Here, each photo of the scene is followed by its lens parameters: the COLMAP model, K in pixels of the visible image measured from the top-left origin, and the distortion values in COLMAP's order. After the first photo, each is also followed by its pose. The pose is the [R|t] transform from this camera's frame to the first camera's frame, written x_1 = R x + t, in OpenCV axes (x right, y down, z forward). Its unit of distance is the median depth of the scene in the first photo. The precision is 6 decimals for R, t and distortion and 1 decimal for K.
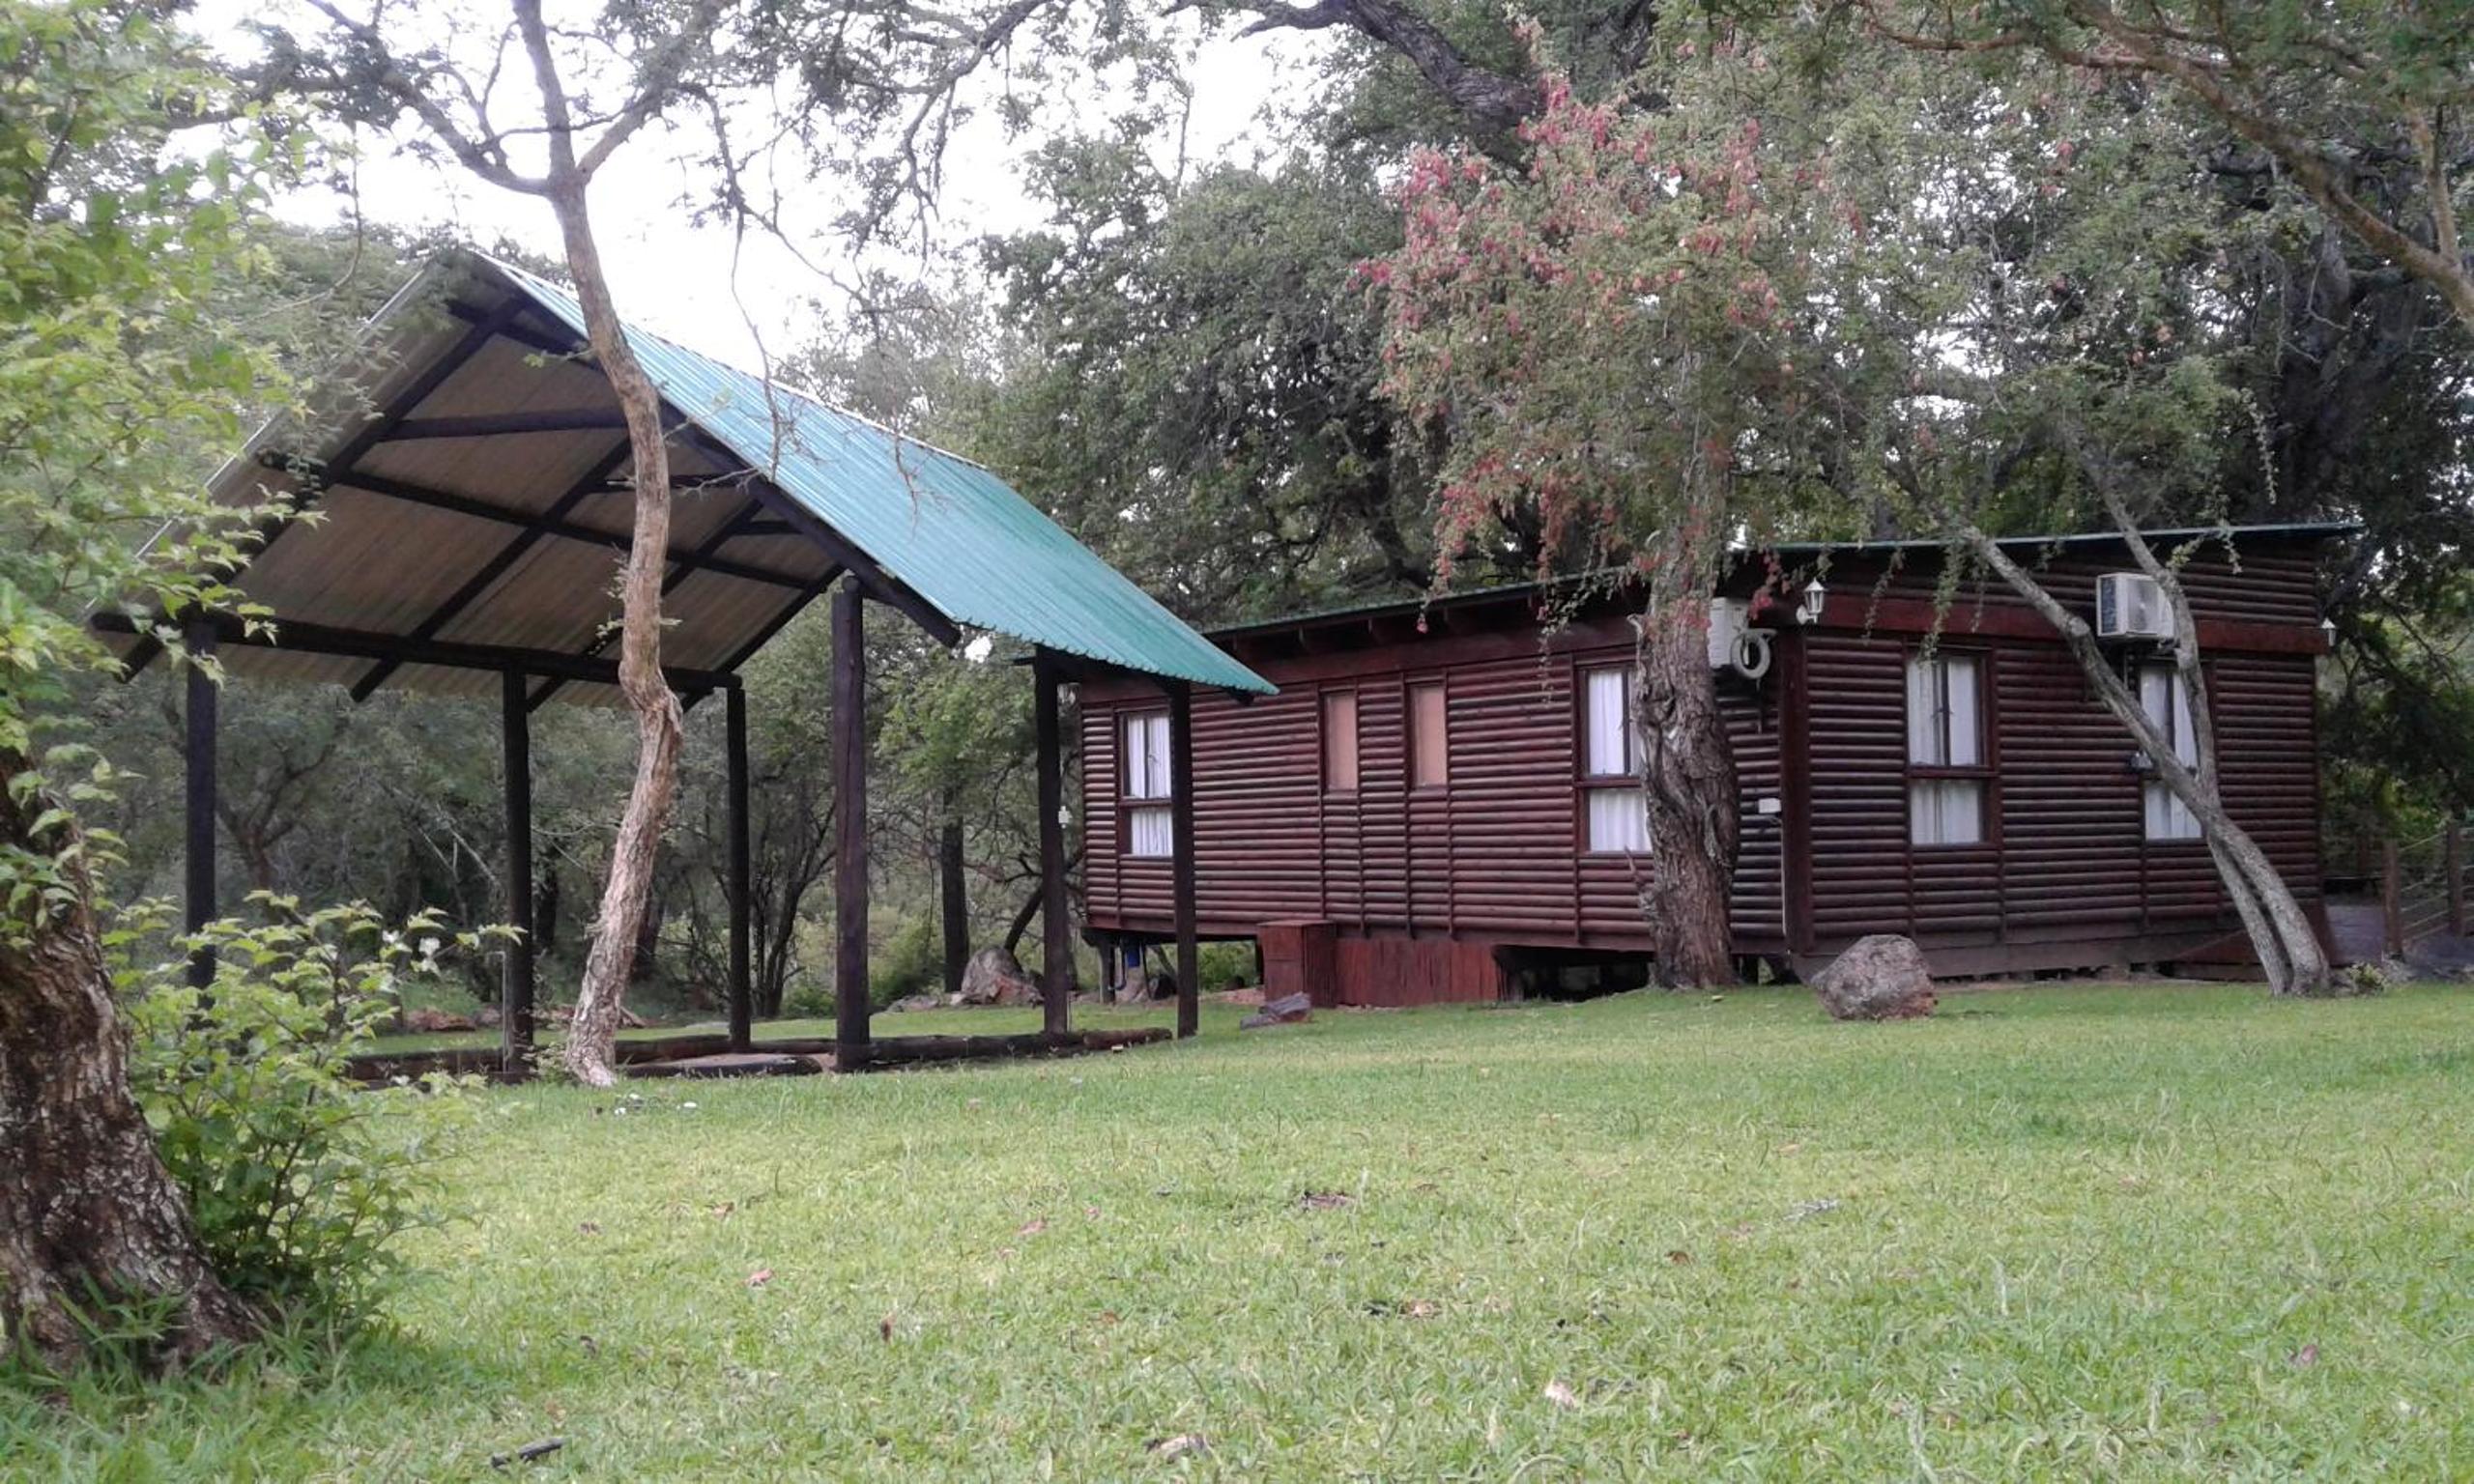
lens RADIAL K [[2403.5, 0, 1247.5], [0, 2403.5, 756.5], [0, 0, 1]] dist [0.063925, 0.000000]
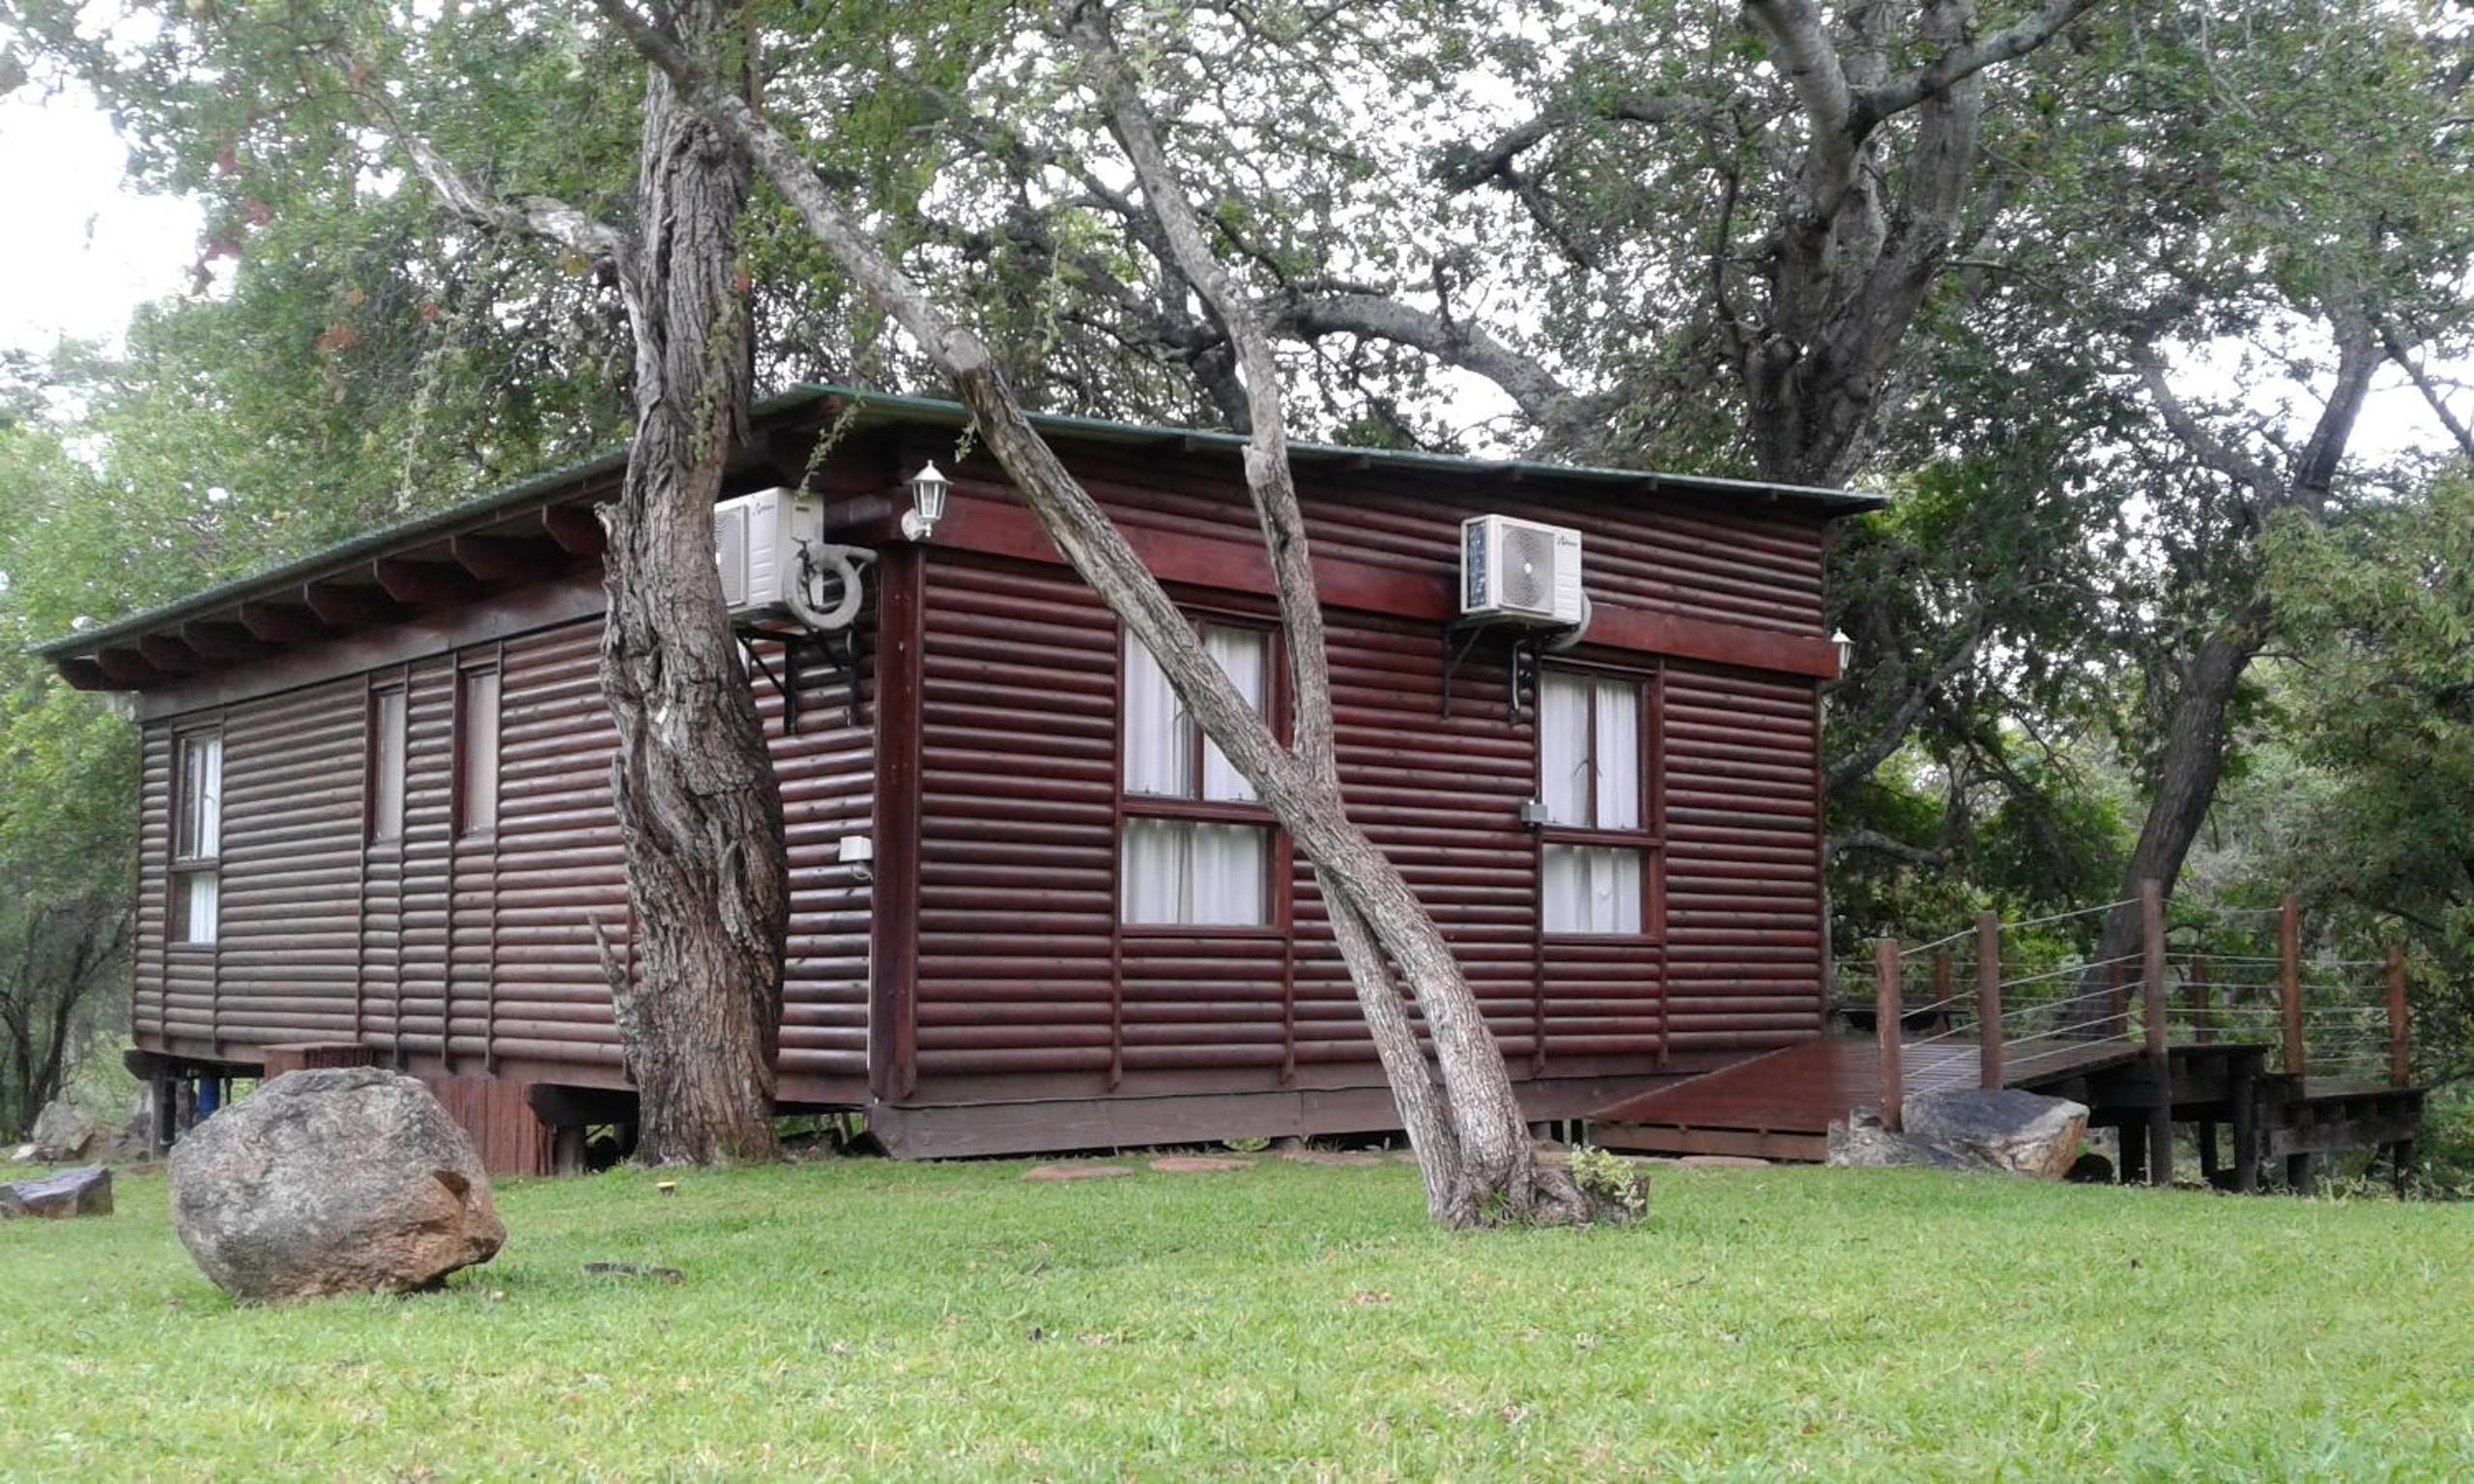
lens RADIAL K [[2403.5, 0, 1224.9], [0, 2403.5, 734.2], [0, 0, 1]] dist [0.063925, 0.000000]
pose [[0.994677, 0.031318, 0.098172, 0.247033], [-0.024752, 0.997419, -0.067401, 0.029702], [-0.100030, 0.064612, 0.992884, 0.407668]]
